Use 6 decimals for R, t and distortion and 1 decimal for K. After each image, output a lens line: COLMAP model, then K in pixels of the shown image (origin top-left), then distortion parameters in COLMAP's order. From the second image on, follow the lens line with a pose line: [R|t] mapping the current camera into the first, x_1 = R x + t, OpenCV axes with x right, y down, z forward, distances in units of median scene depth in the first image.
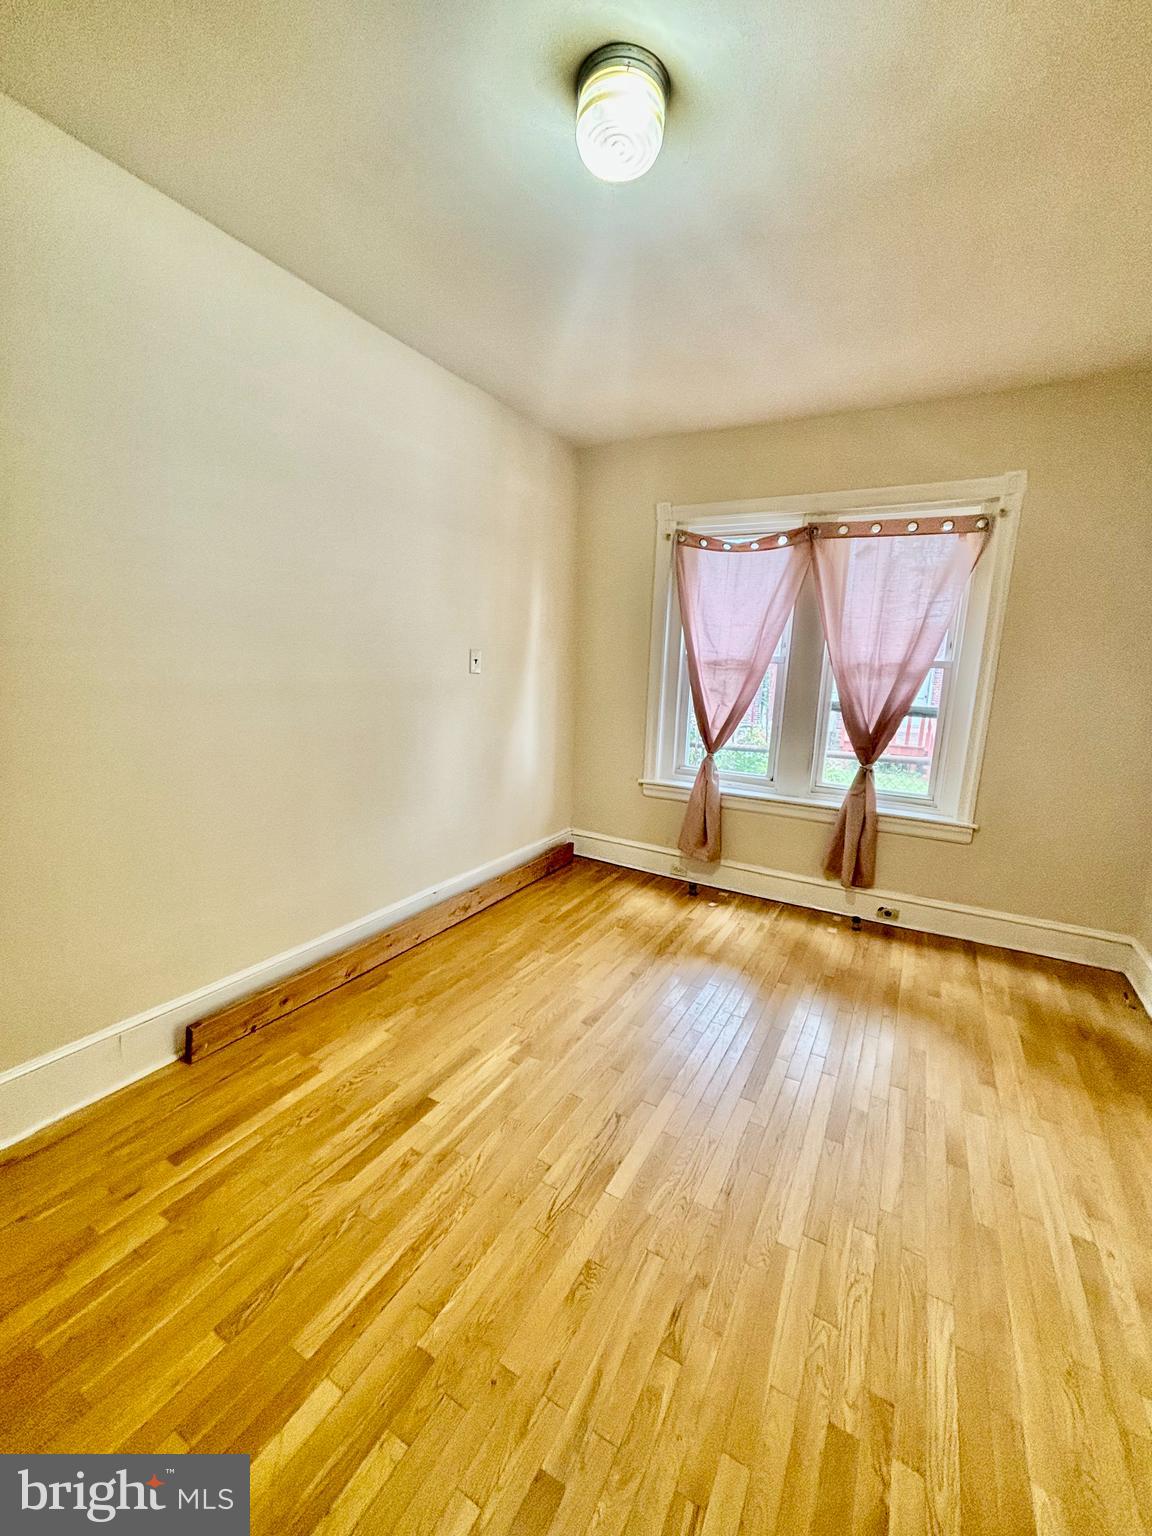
lens RADIAL K [[618.5, 0, 575.4], [0, 618.5, 765.6], [0, 0, 1]] dist [0.000486, 0.000323]
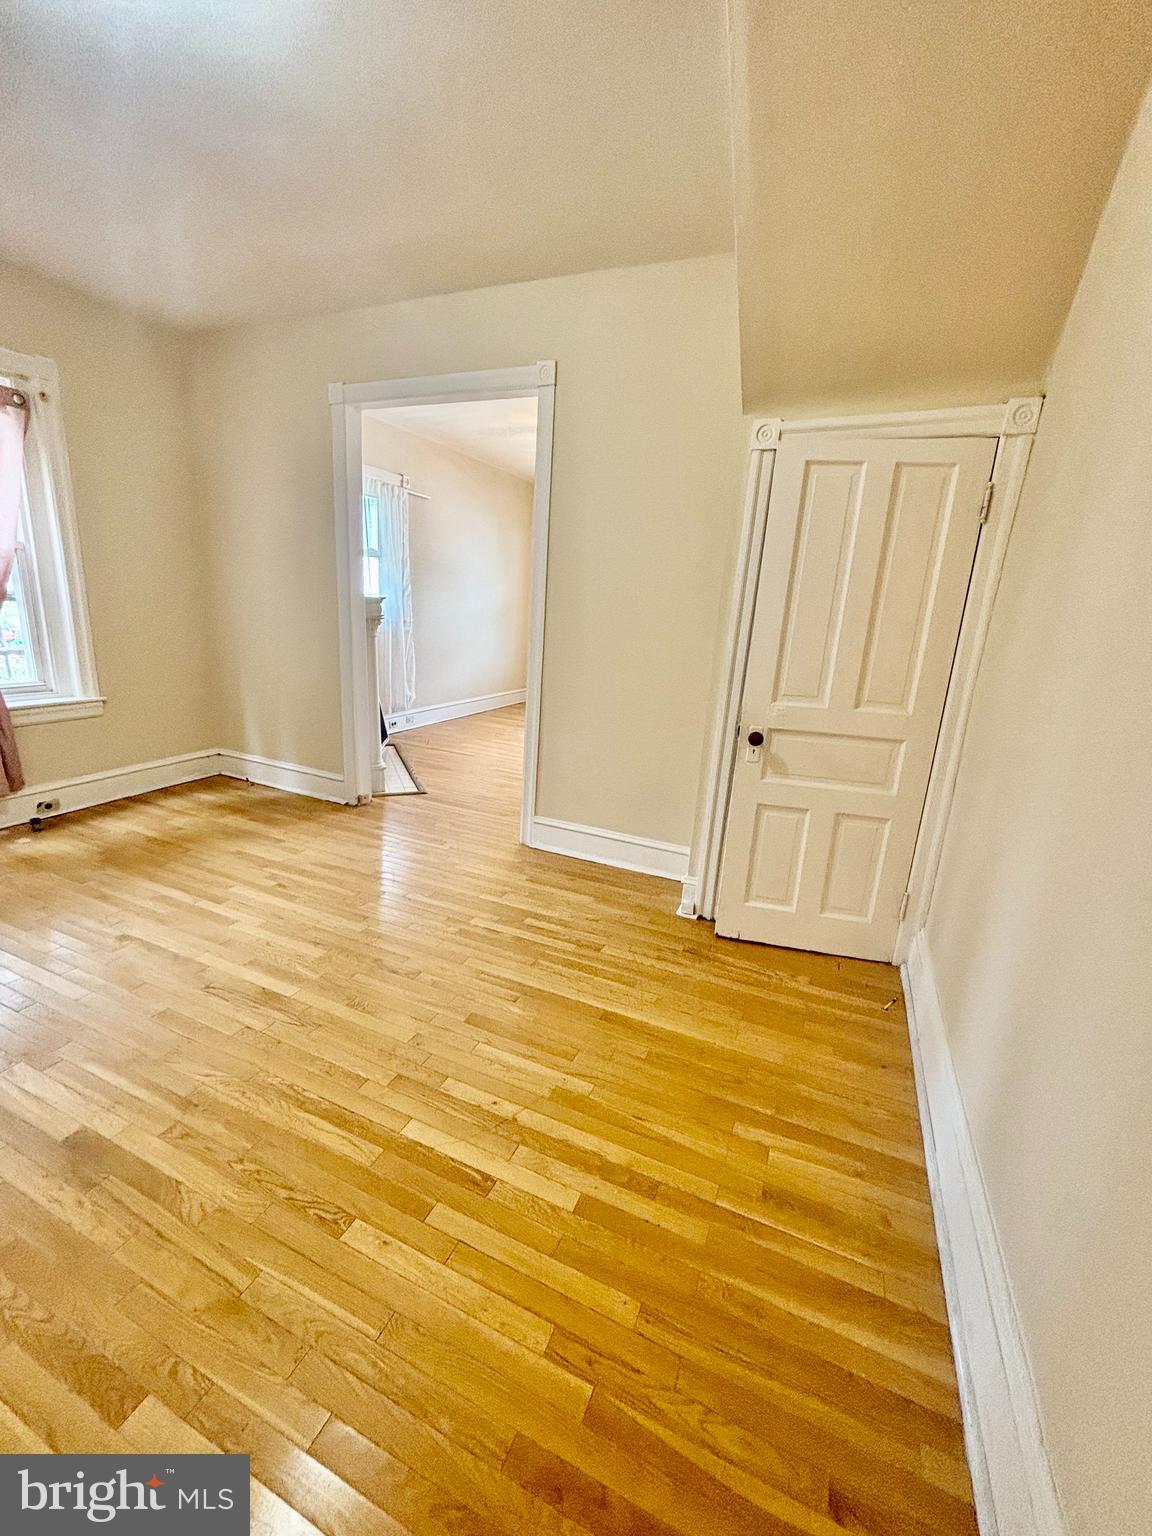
lens RADIAL K [[618.5, 0, 575.4], [0, 618.5, 765.6], [0, 0, 1]] dist [0.000486, 0.000323]
pose [[-0.090559, -0.294405, 0.951380, -0.504734], [0.113857, 0.945981, 0.303572, -0.027202], [-0.989361, 0.135813, -0.052147, 0.213385]]
